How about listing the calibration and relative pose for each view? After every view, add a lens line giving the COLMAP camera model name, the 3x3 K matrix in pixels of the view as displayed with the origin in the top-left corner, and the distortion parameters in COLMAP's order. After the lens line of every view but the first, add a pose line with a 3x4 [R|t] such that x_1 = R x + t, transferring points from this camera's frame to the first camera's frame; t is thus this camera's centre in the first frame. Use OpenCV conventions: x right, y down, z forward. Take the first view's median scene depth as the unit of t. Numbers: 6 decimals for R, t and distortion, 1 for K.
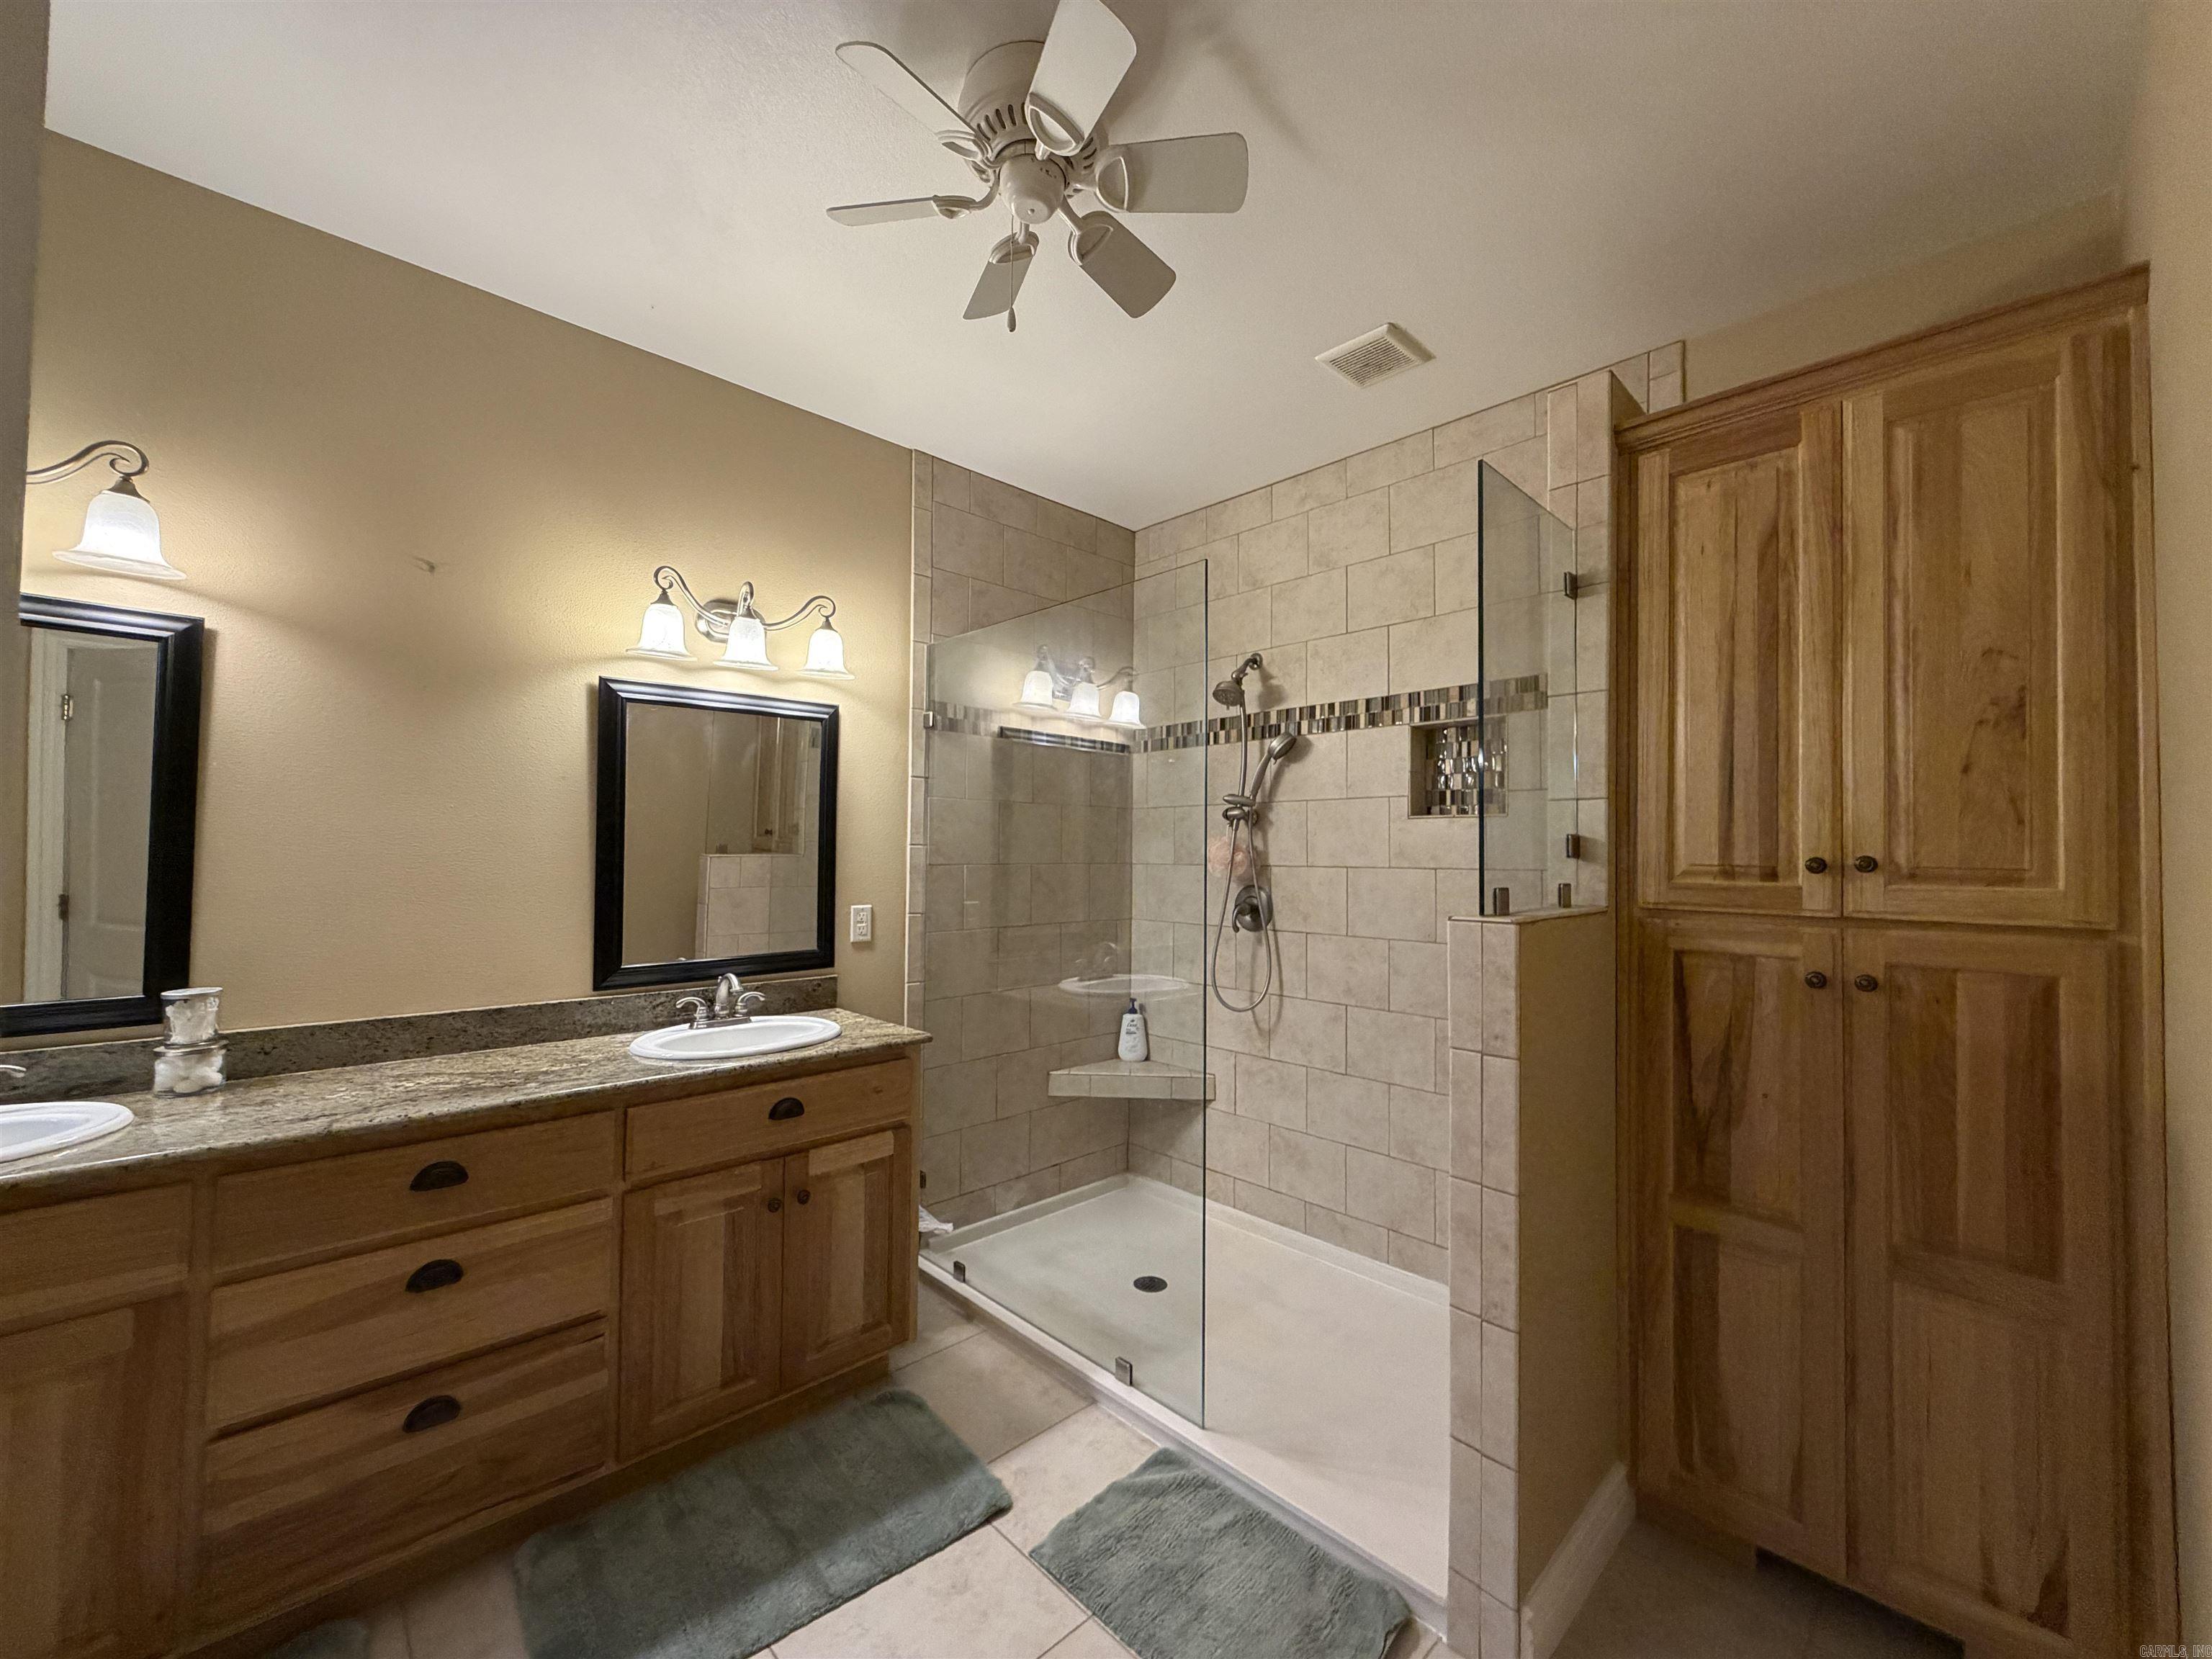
lens RADIAL K [[884.6, 0, 1106.3], [0, 884.6, 830.2], [0, 0, 1]] dist [-0.000115, 0.000340]
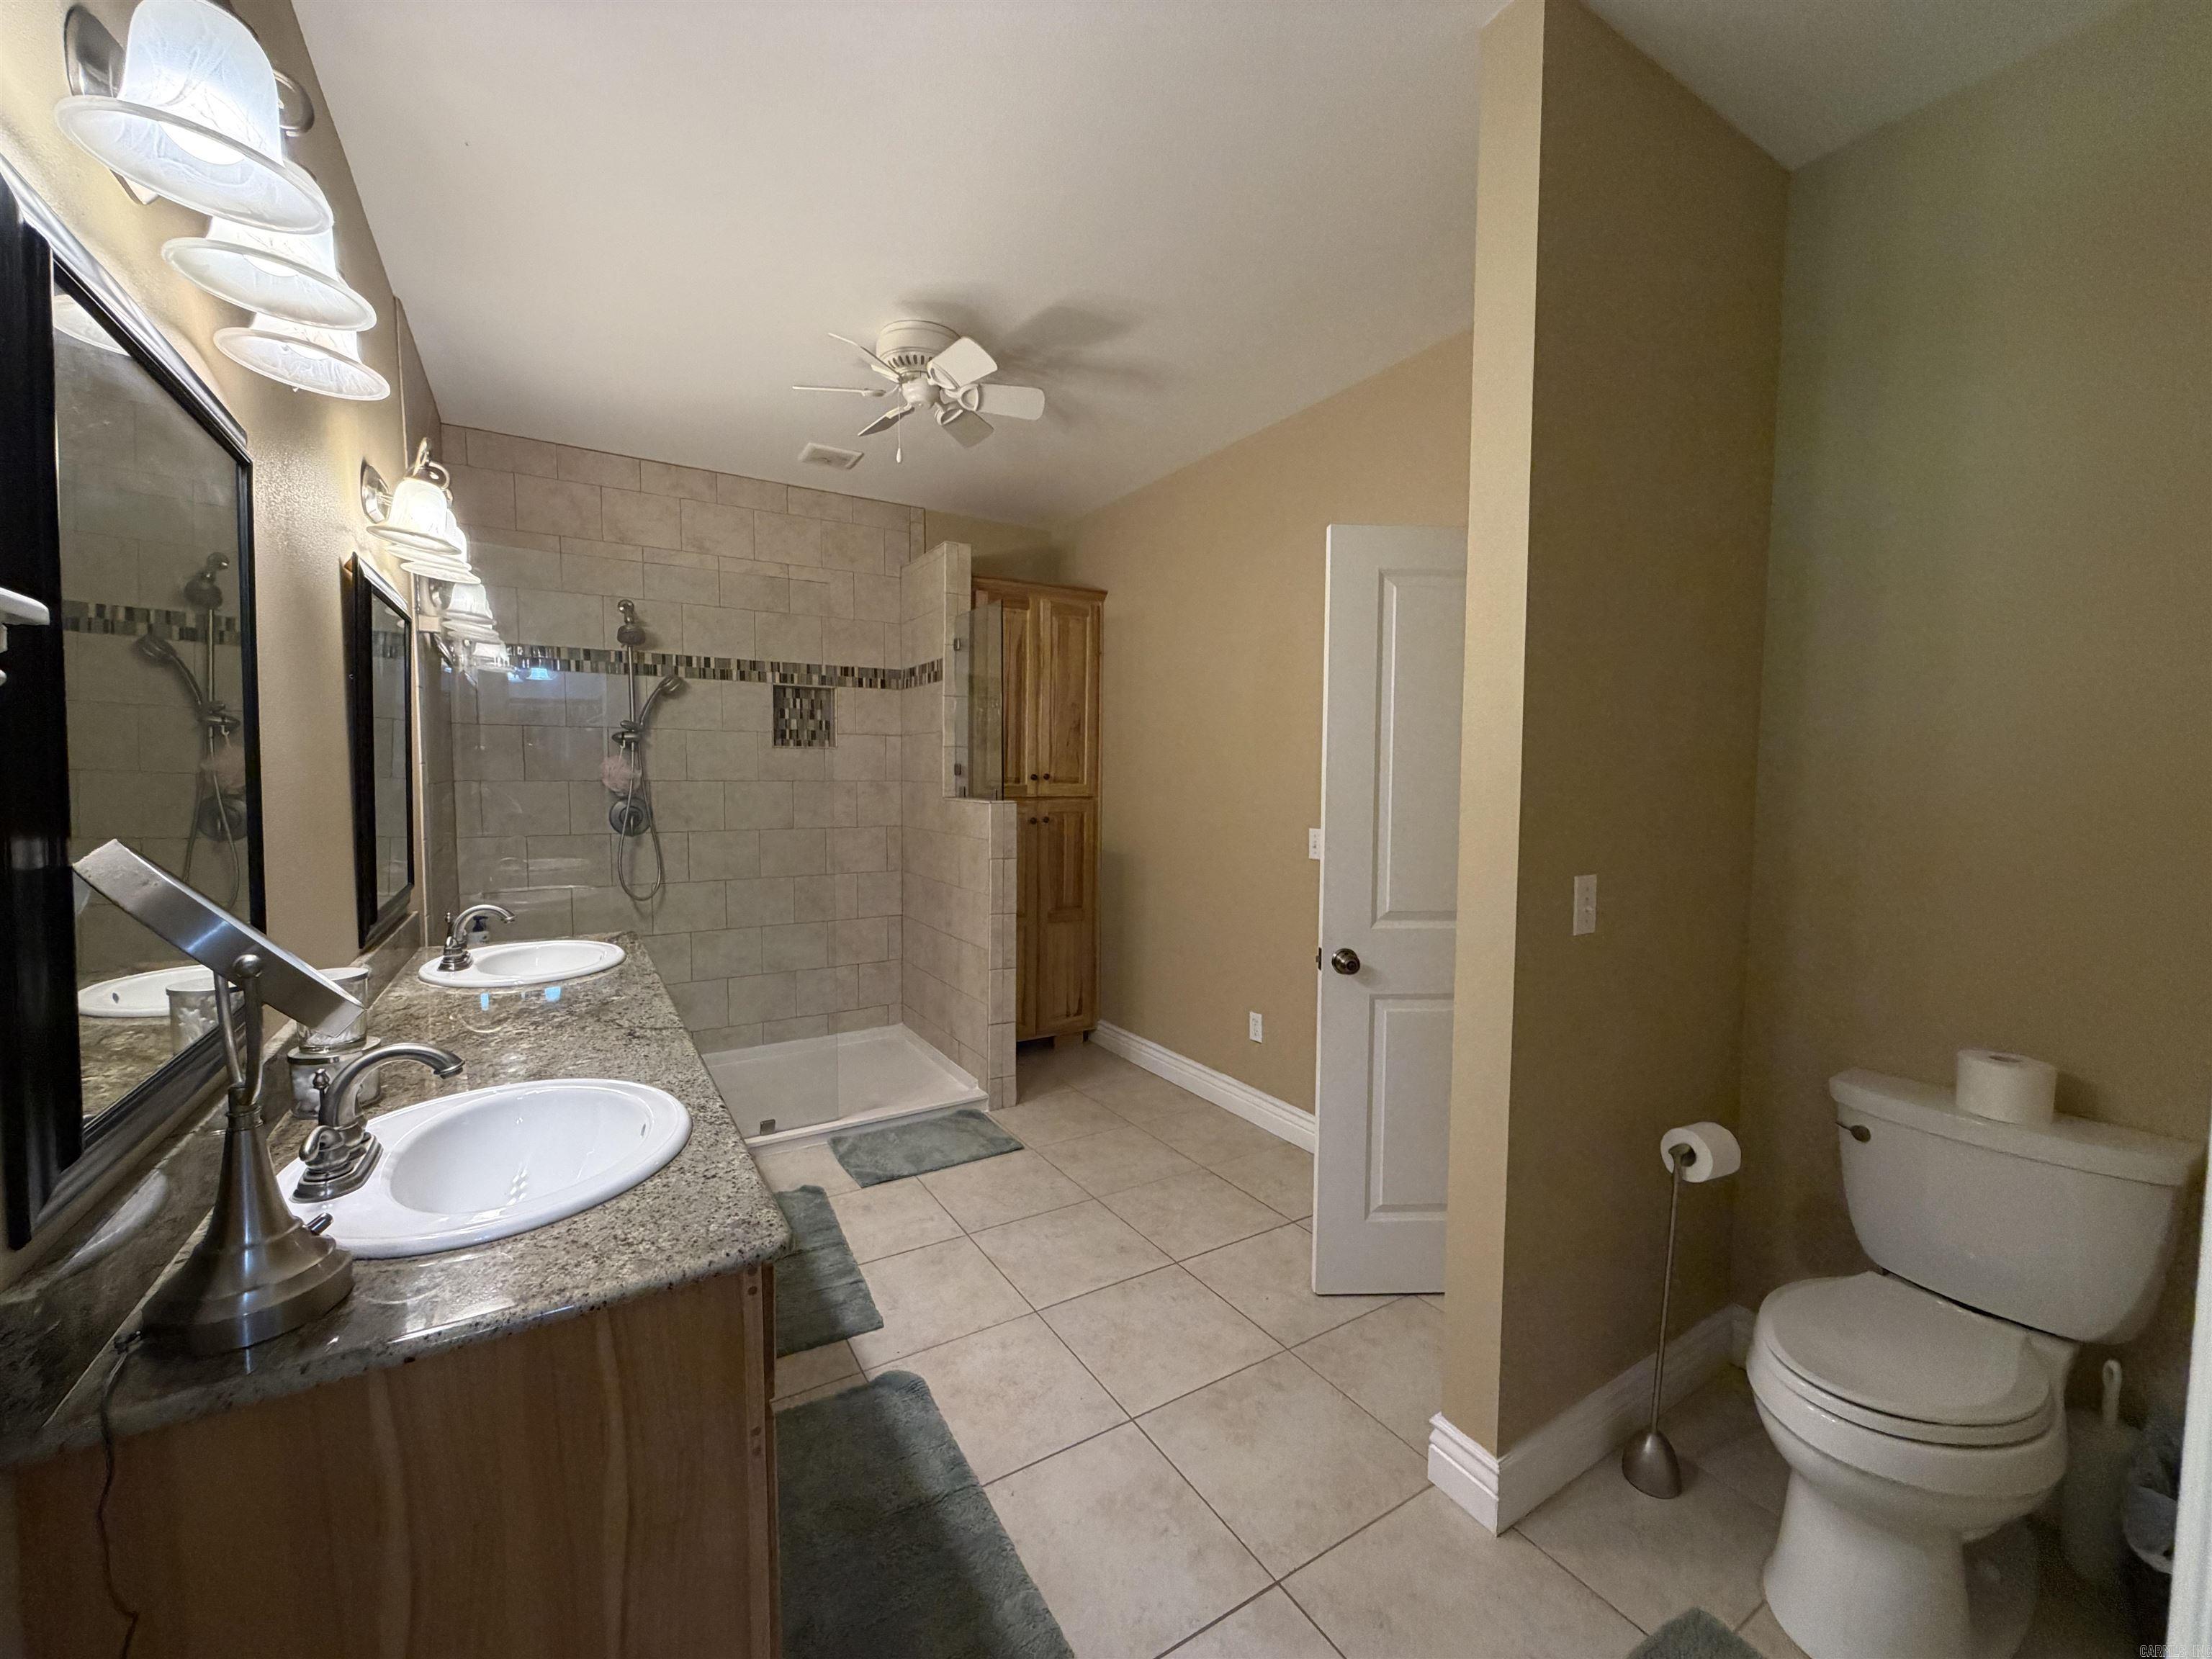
lens RADIAL K [[884.6, 0, 1104.0], [0, 884.6, 825.5], [0, 0, 1]] dist [-0.000115, 0.000340]
pose [[0.212361, -0.064700, 0.975047, -1.001195], [-0.033992, 0.996713, 0.073541, -0.010720], [-0.976600, -0.048761, 0.209463, 0.138803]]
